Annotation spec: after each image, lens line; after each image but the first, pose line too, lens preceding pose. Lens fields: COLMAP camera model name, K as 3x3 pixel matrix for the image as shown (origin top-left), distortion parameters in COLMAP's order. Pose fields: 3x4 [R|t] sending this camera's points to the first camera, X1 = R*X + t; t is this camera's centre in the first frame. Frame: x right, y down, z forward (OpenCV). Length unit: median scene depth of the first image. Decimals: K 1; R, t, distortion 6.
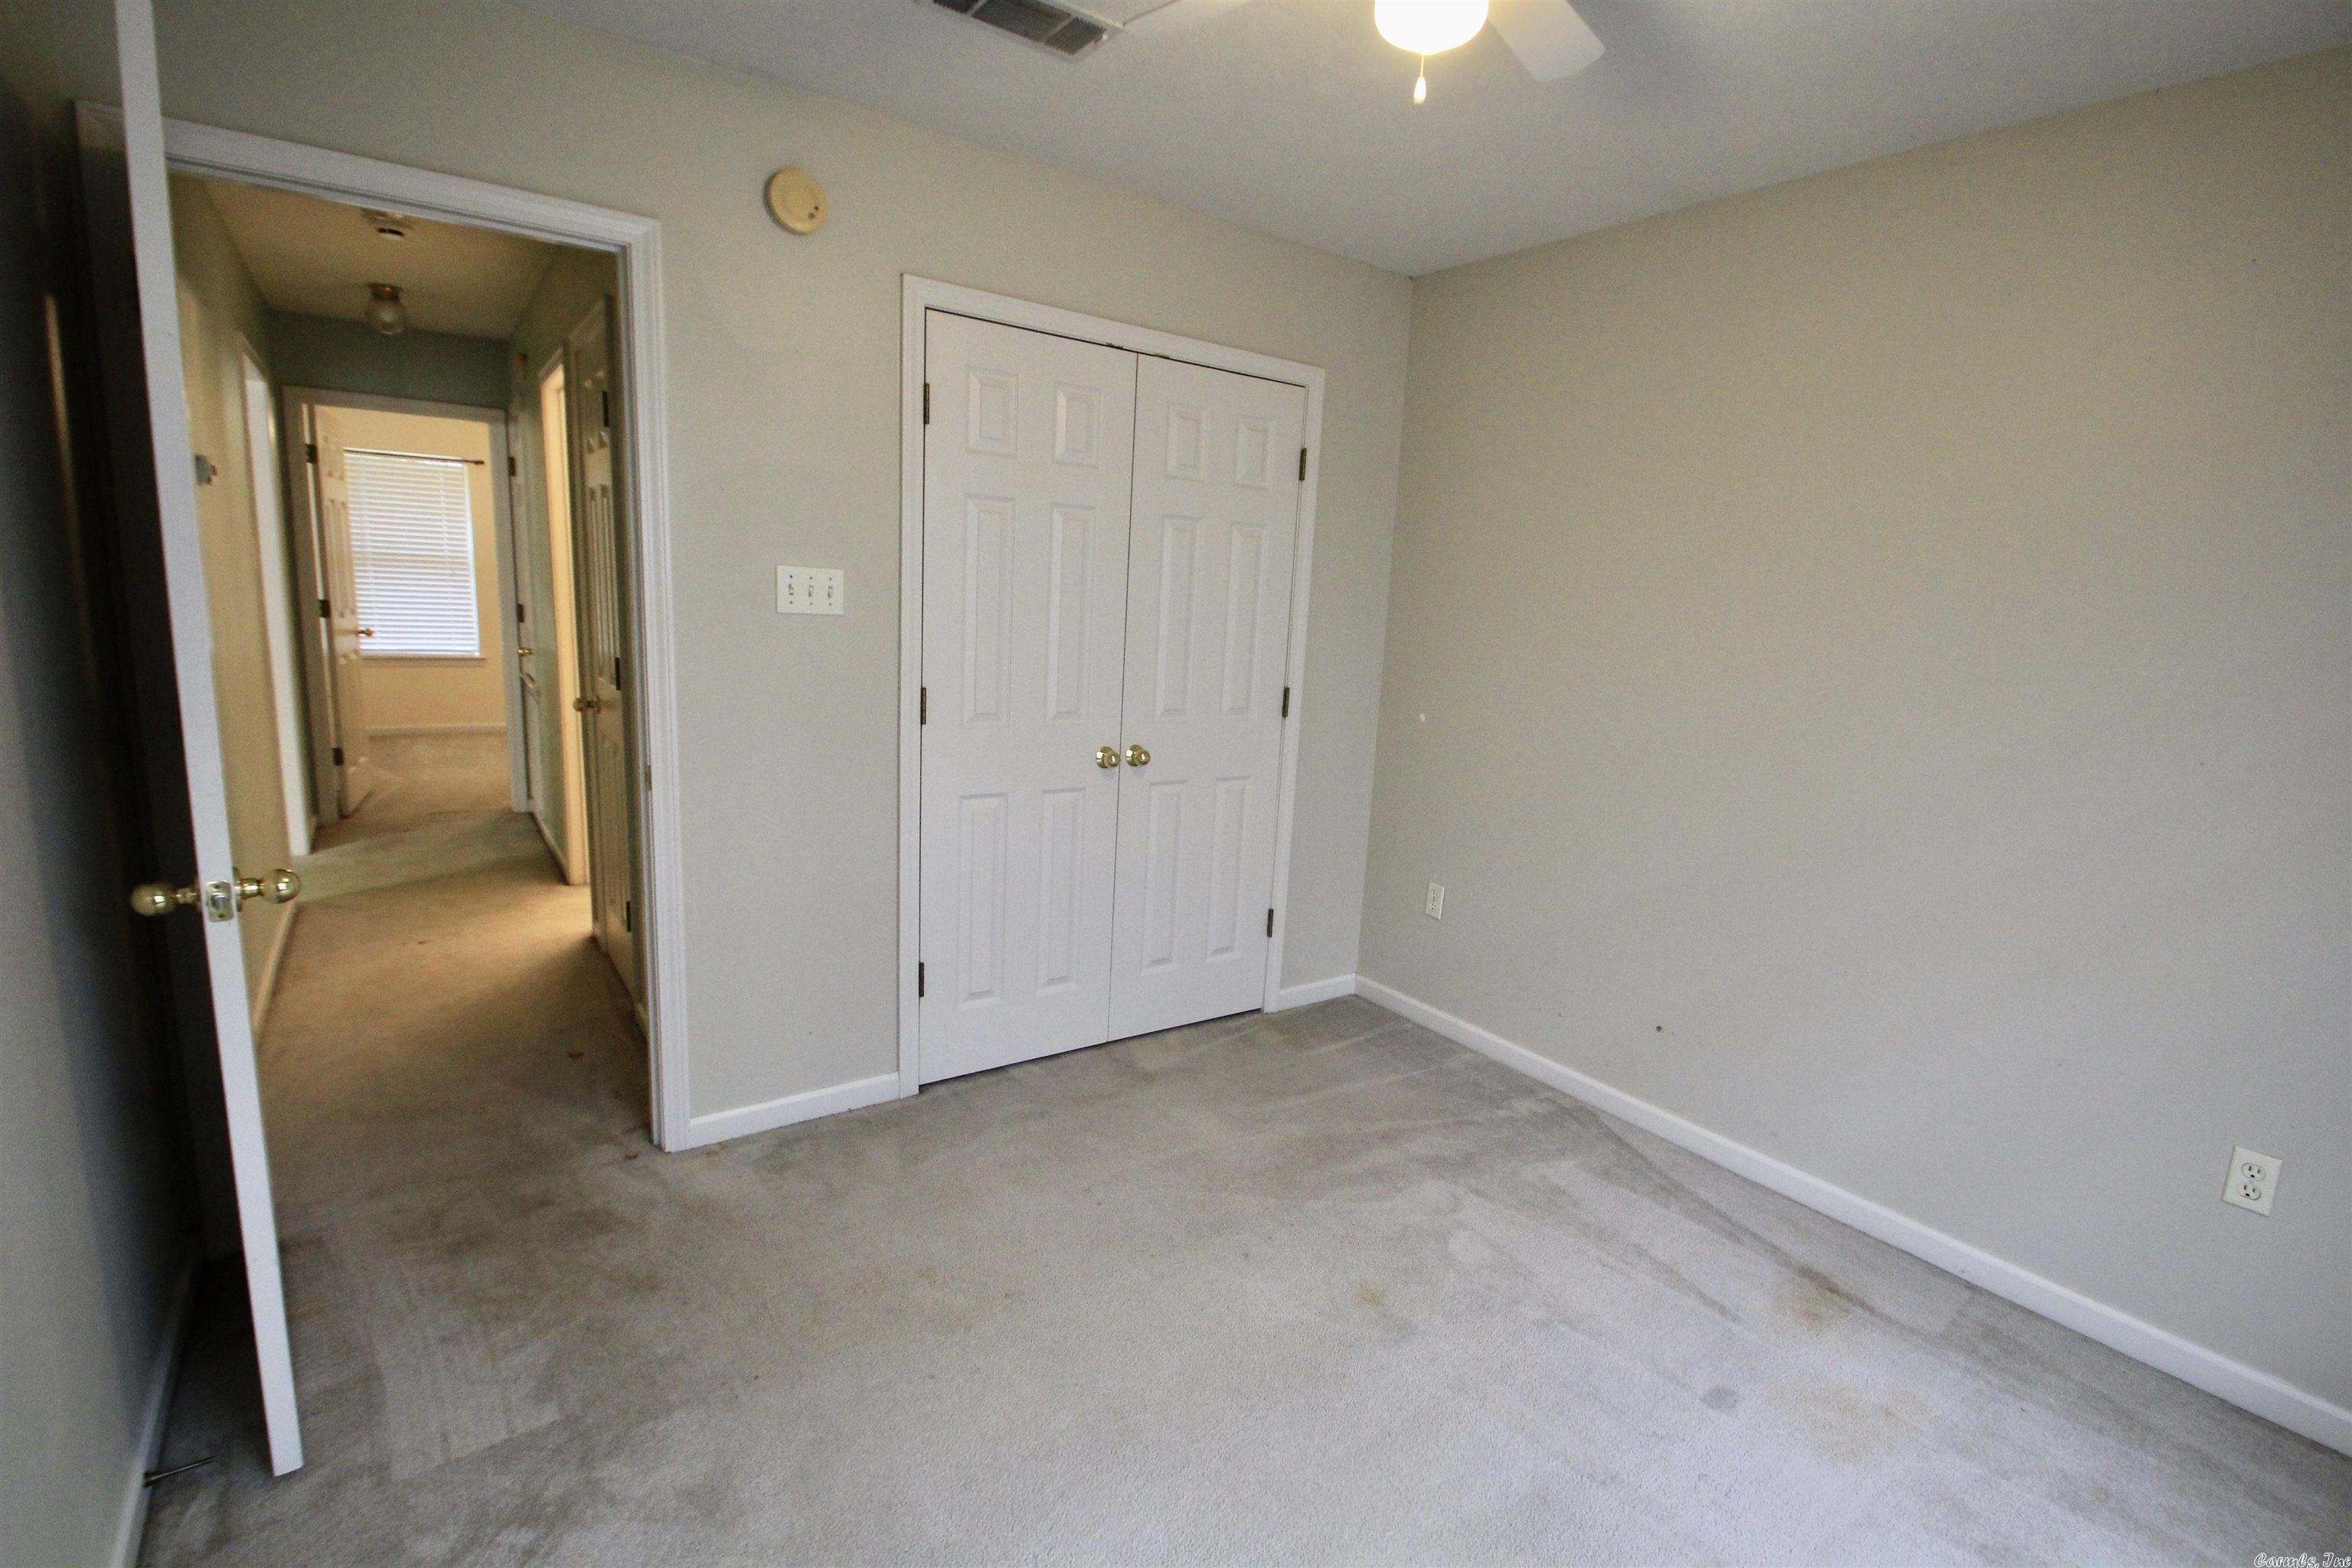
lens RADIAL K [[1080.5, 0, 1196.7], [0, 1080.5, 792.2], [0, 0, 1]] dist [0.004754, -0.014218]
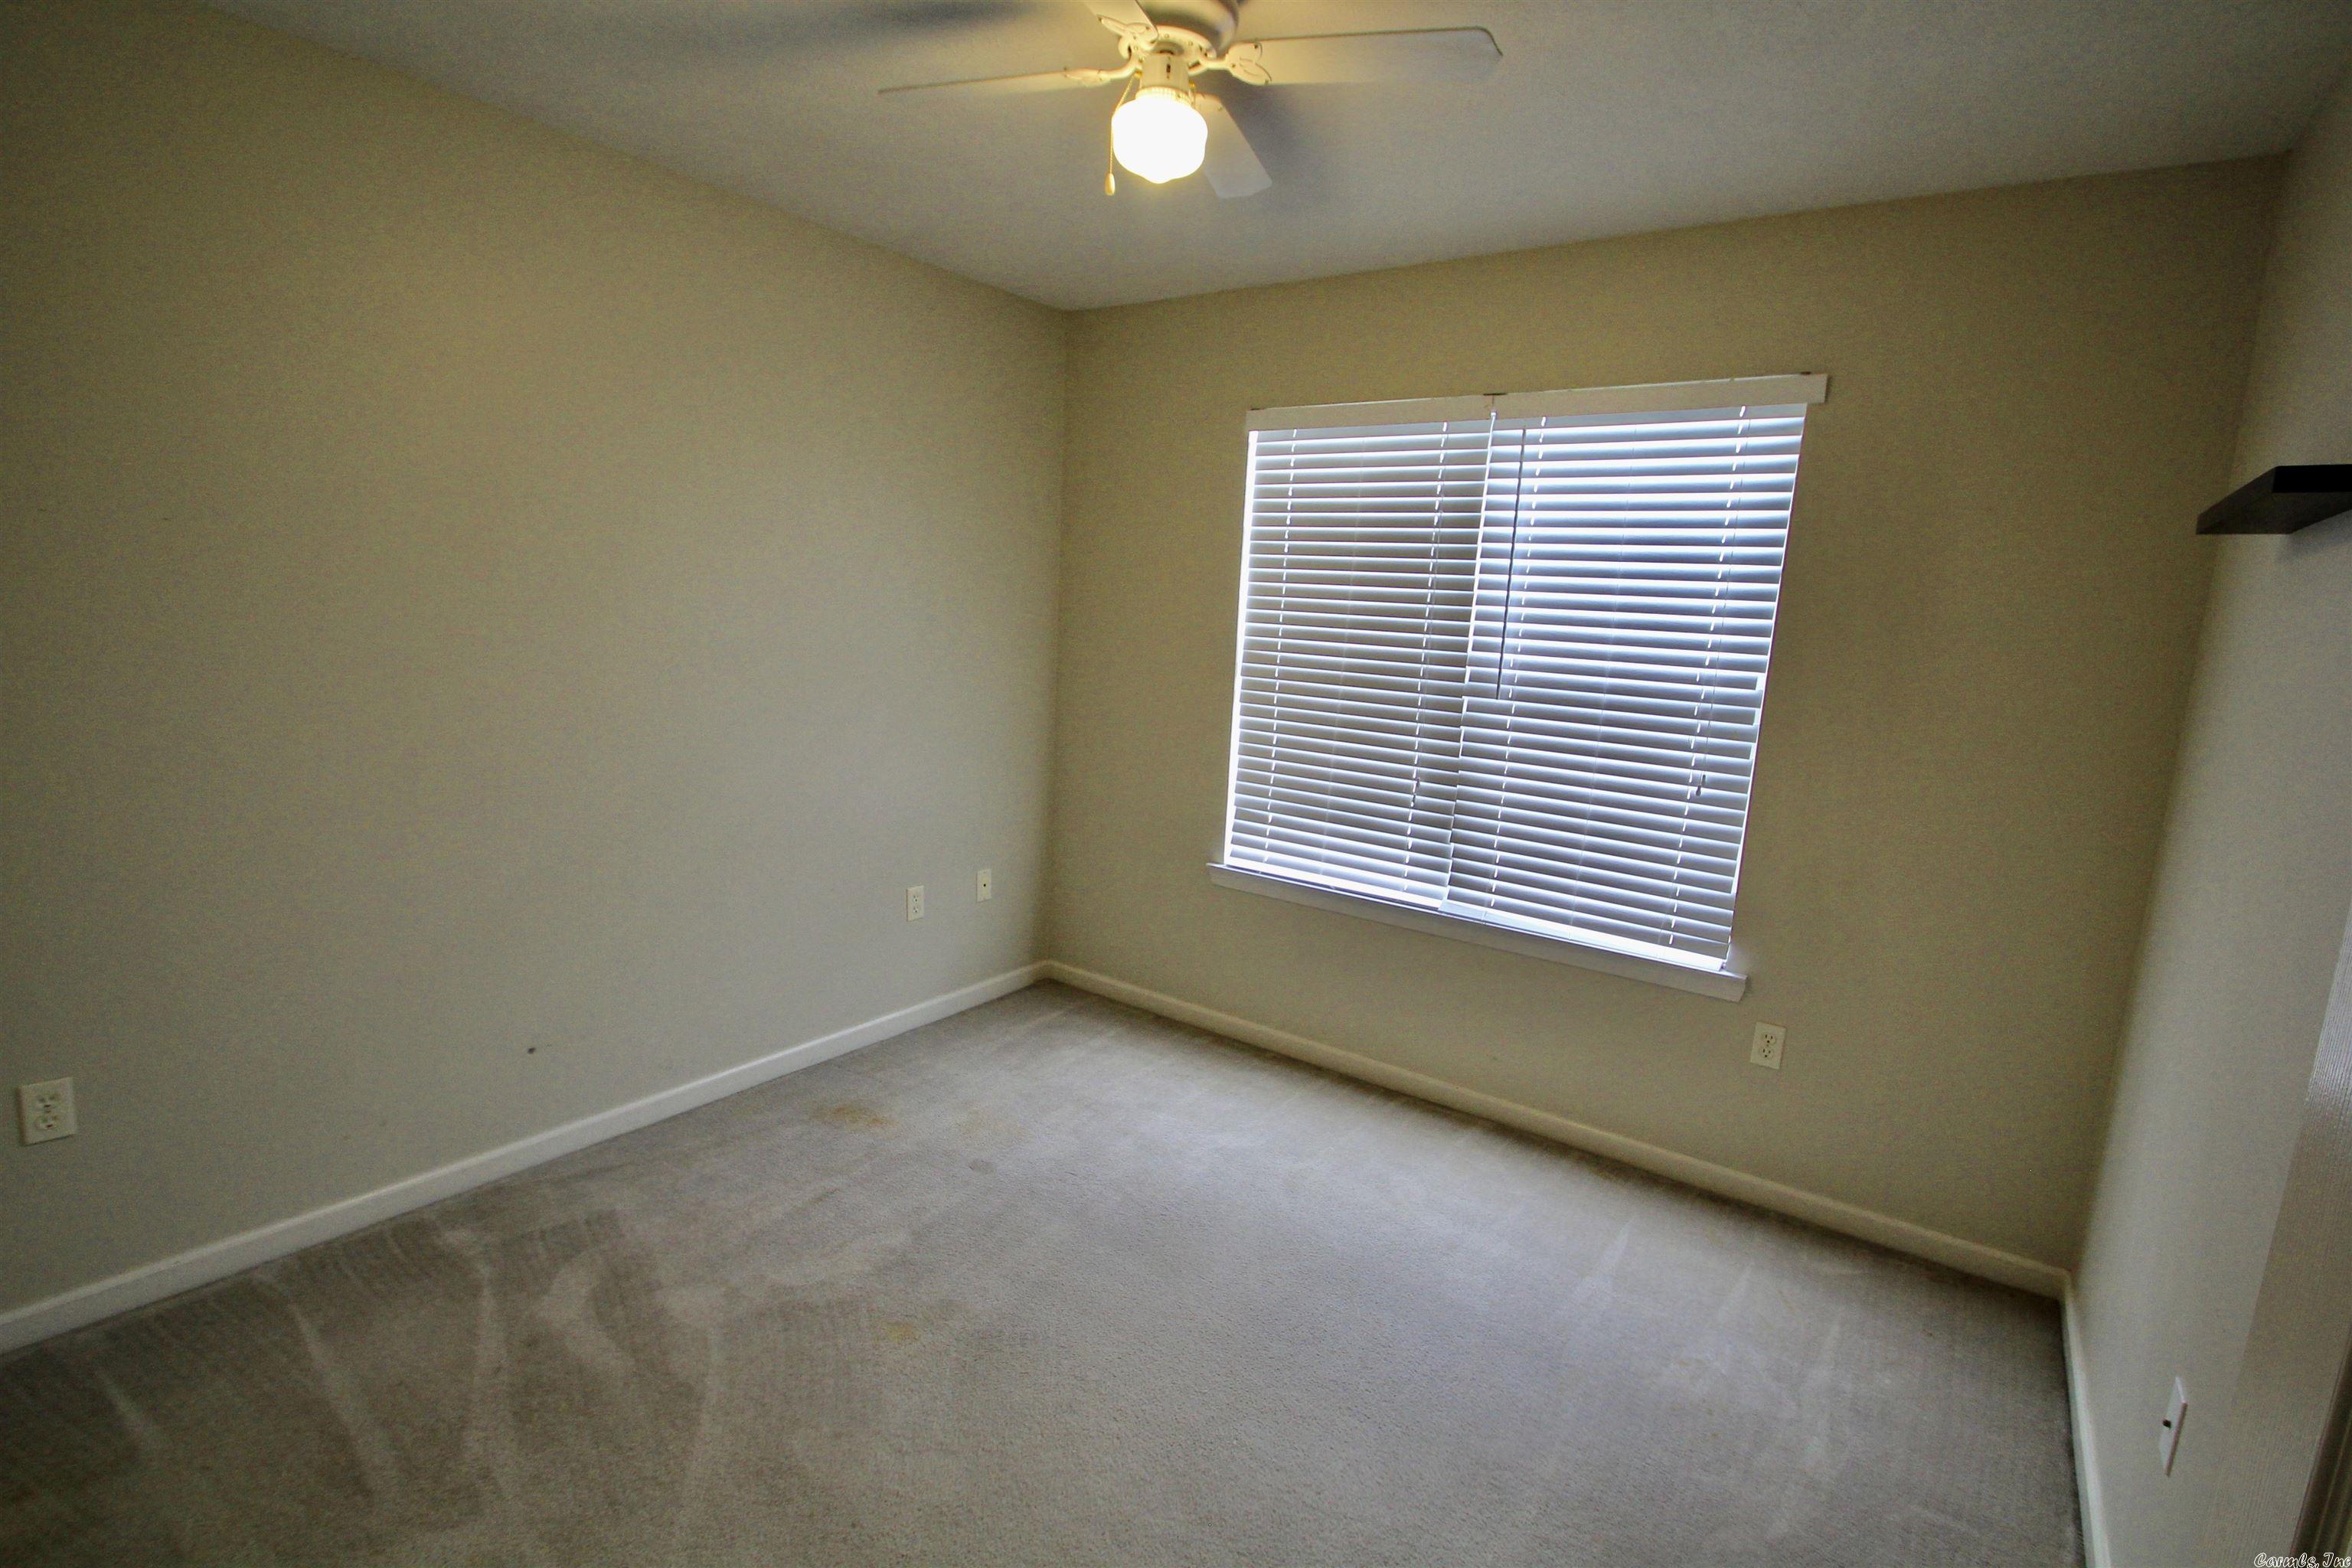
lens RADIAL K [[1080.5, 0, 1196.7], [0, 1080.5, 792.2], [0, 0, 1]] dist [0.004754, -0.014218]
pose [[-0.325346, -0.227612, 0.917792, -0.570095], [0.104764, 0.955946, 0.274211, -0.189242], [-0.939774, 0.185365, -0.287168, 0.756402]]
